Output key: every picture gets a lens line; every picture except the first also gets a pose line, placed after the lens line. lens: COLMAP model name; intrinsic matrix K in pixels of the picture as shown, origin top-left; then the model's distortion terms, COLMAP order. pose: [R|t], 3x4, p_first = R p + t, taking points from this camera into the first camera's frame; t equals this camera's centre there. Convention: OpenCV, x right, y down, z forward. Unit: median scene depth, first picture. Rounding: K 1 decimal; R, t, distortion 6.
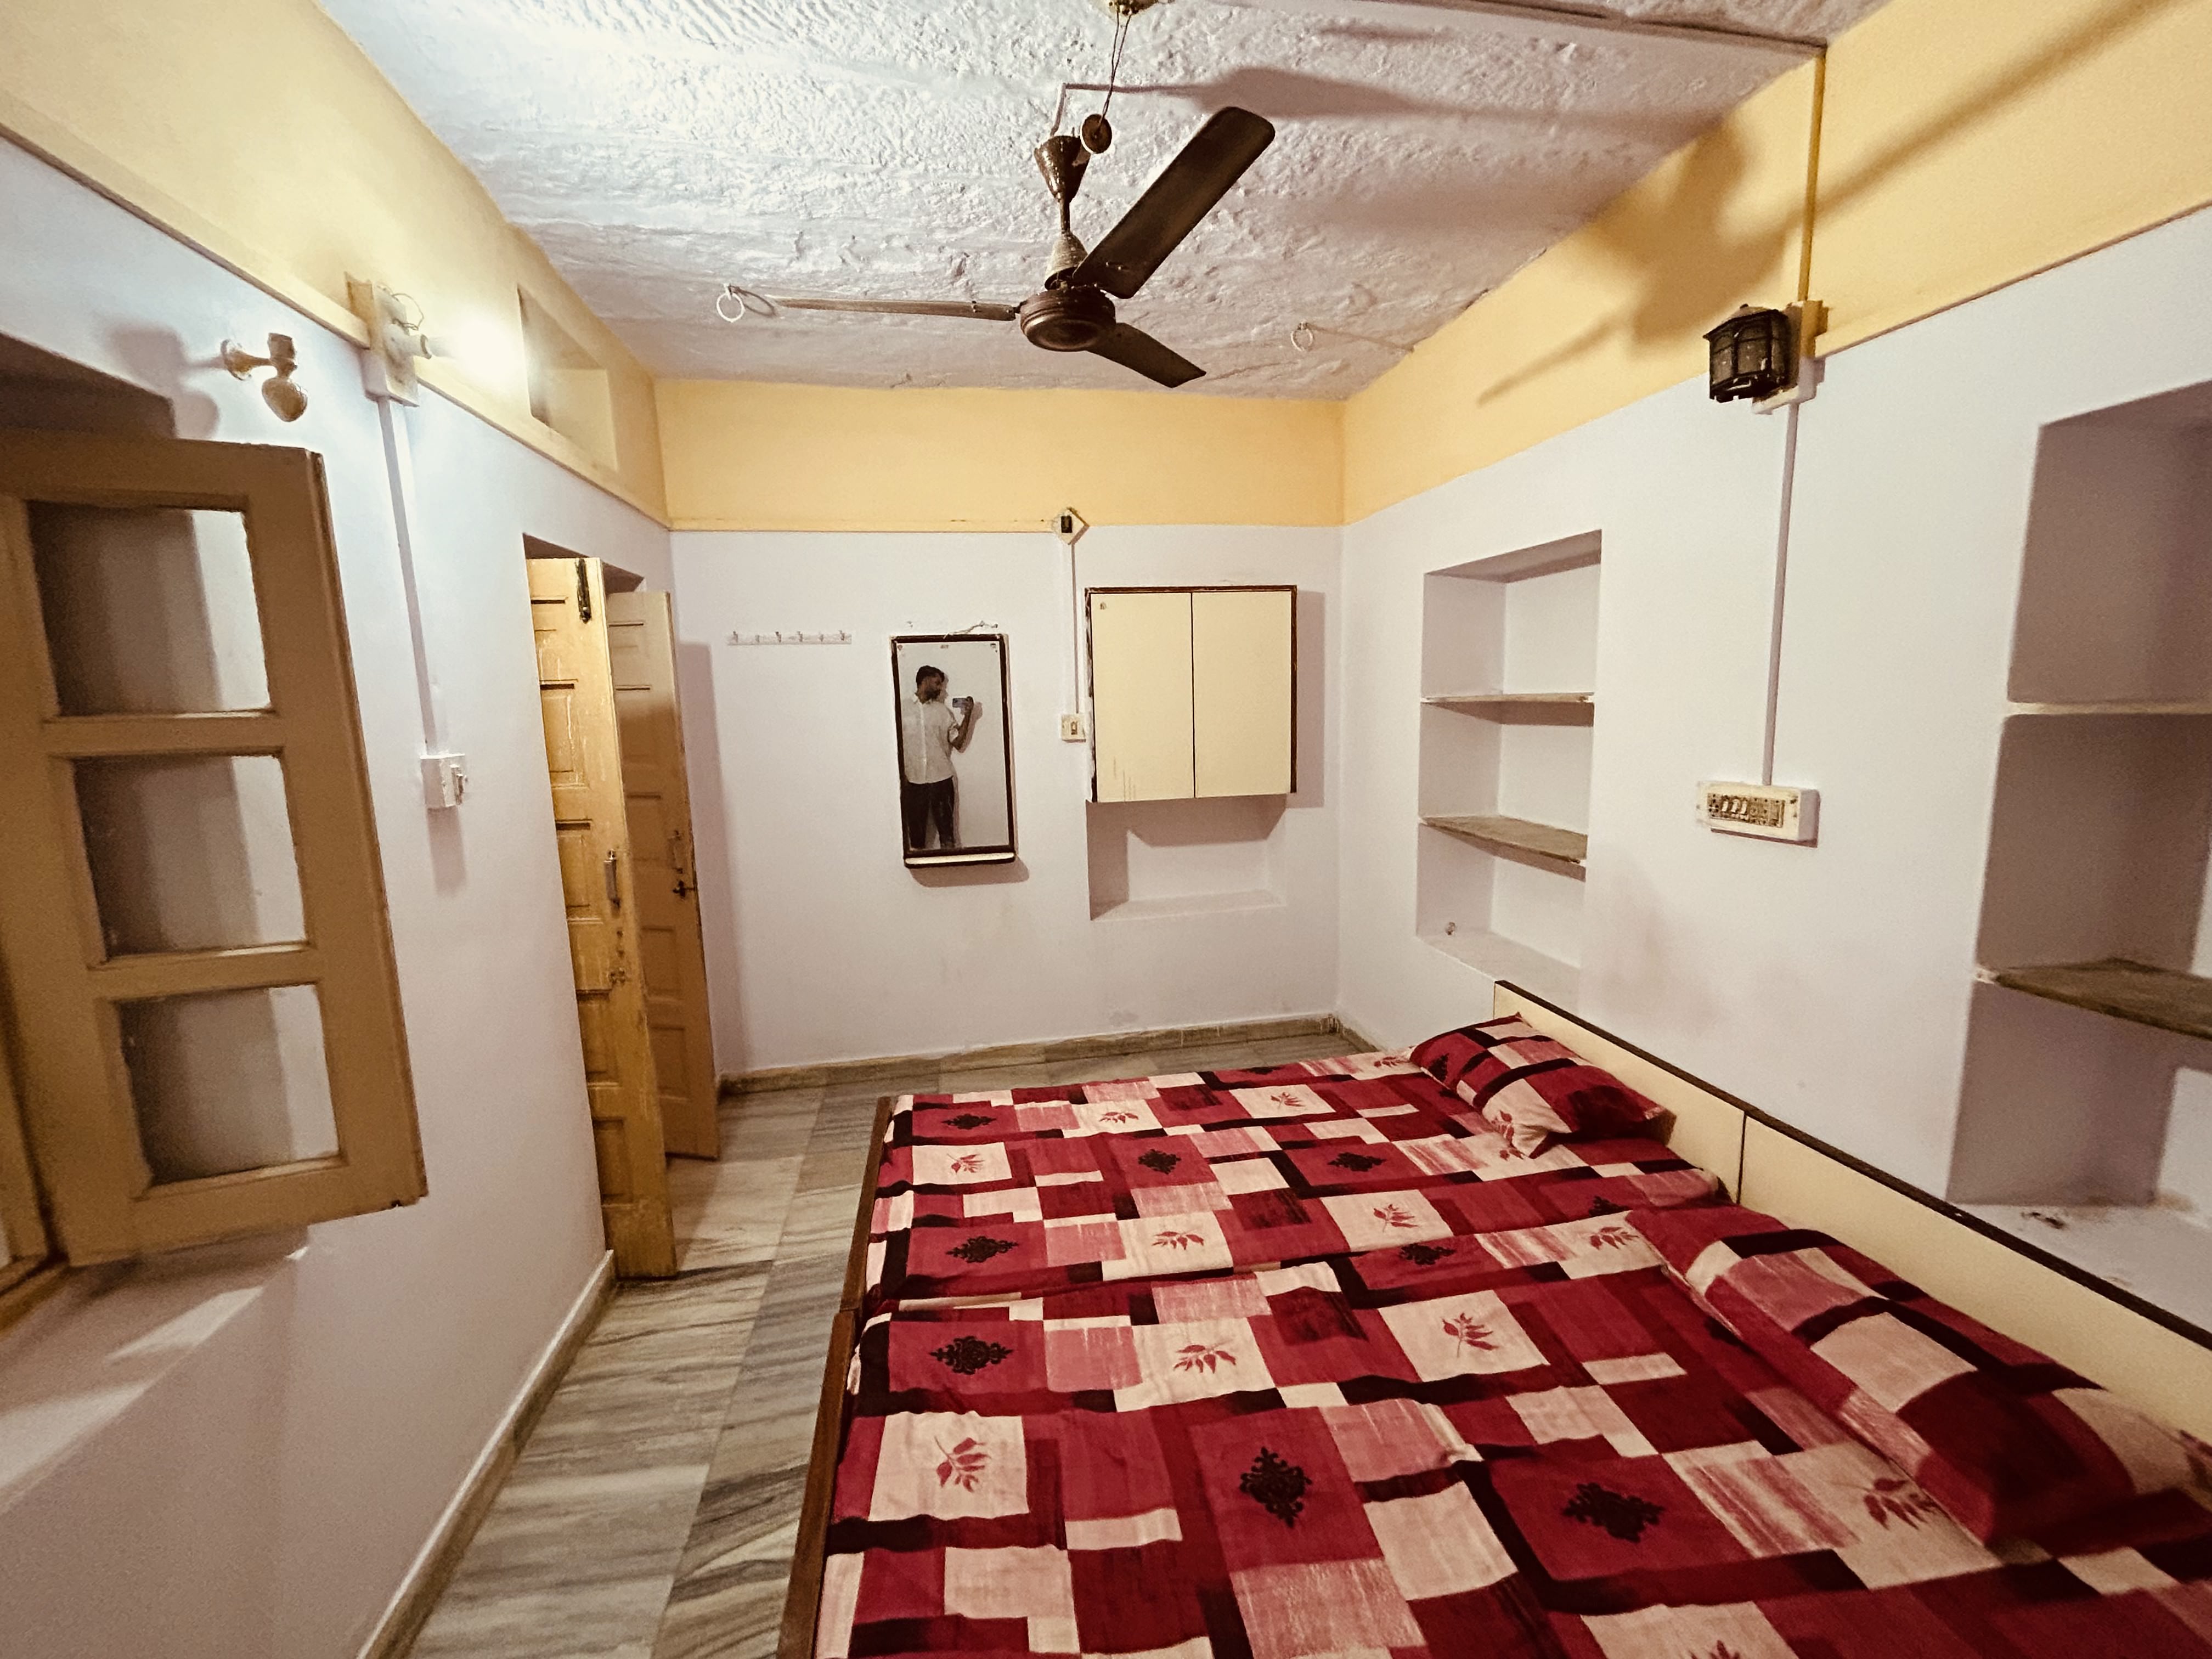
lens RADIAL K [[899.7, 0, 1105.6], [0, 899.7, 827.2], [0, 0, 1]] dist [0.001117, 0.000527]
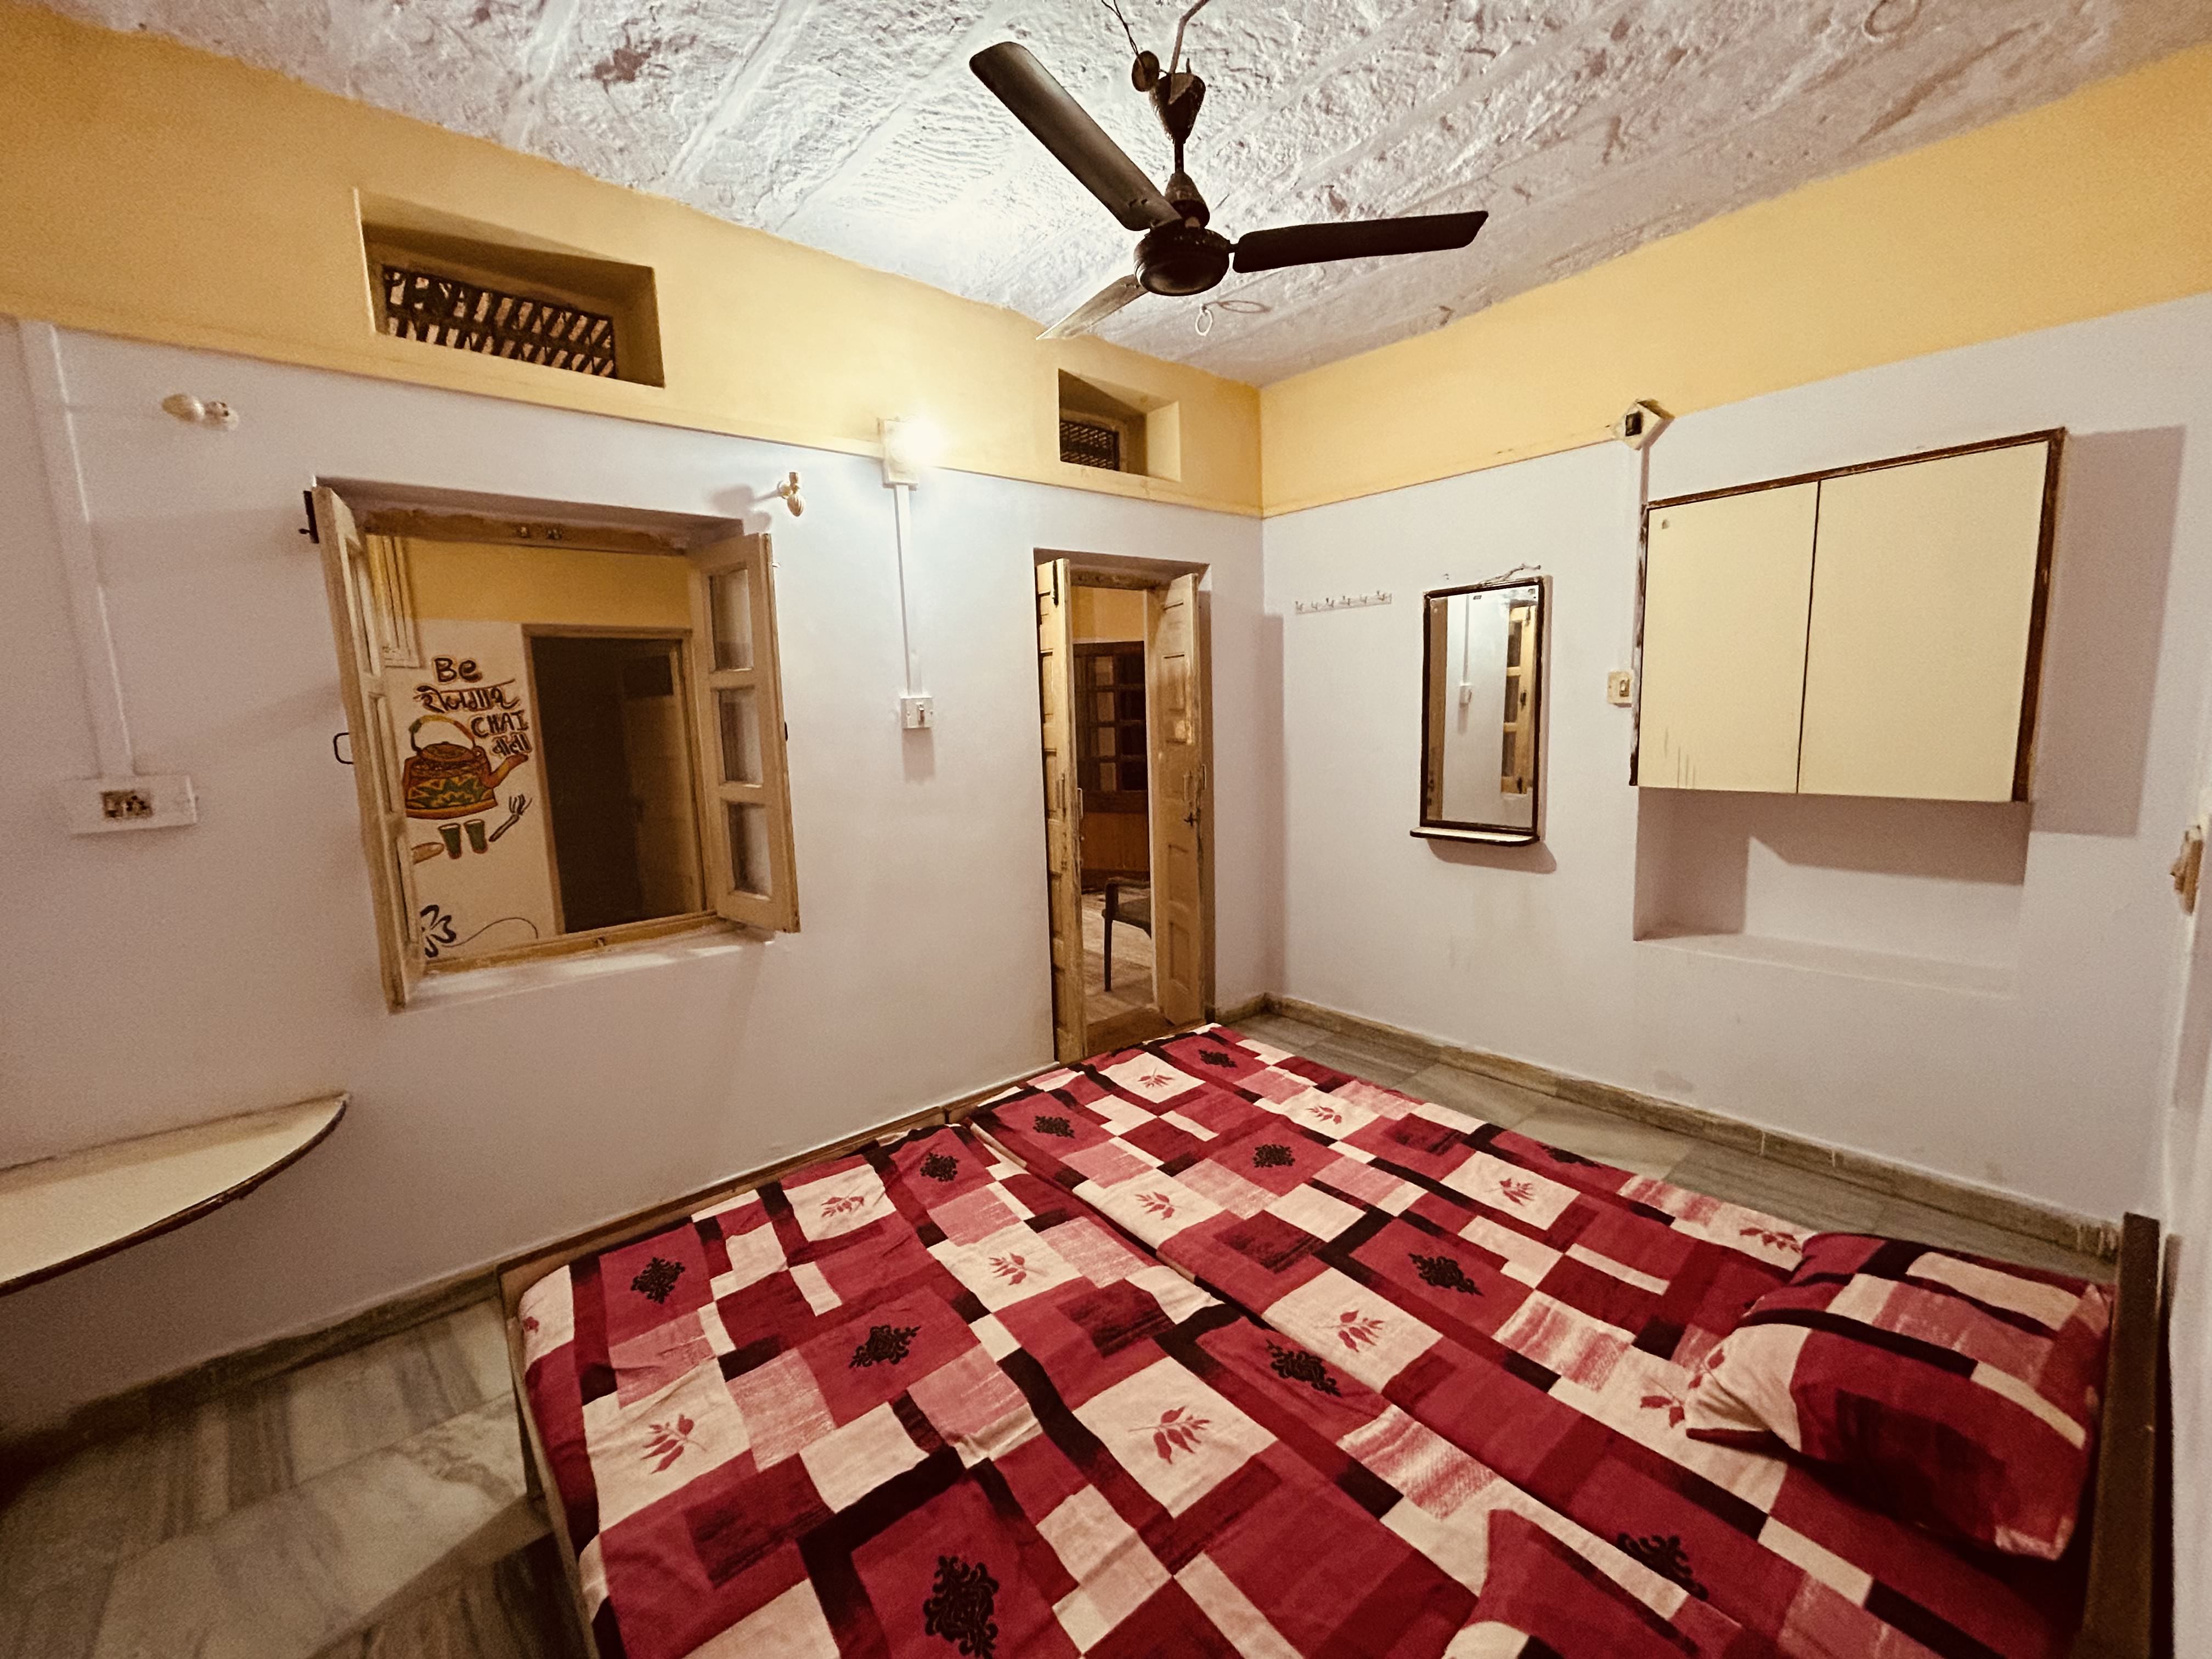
lens RADIAL K [[899.7, 0, 1105.6], [0, 899.7, 827.2], [0, 0, 1]] dist [0.001117, 0.000527]
pose [[0.504068, 0.127167, -0.854250, 0.676729], [-0.107086, 0.990671, 0.084286, -0.014658], [0.856999, 0.048993, 0.512984, 0.358754]]
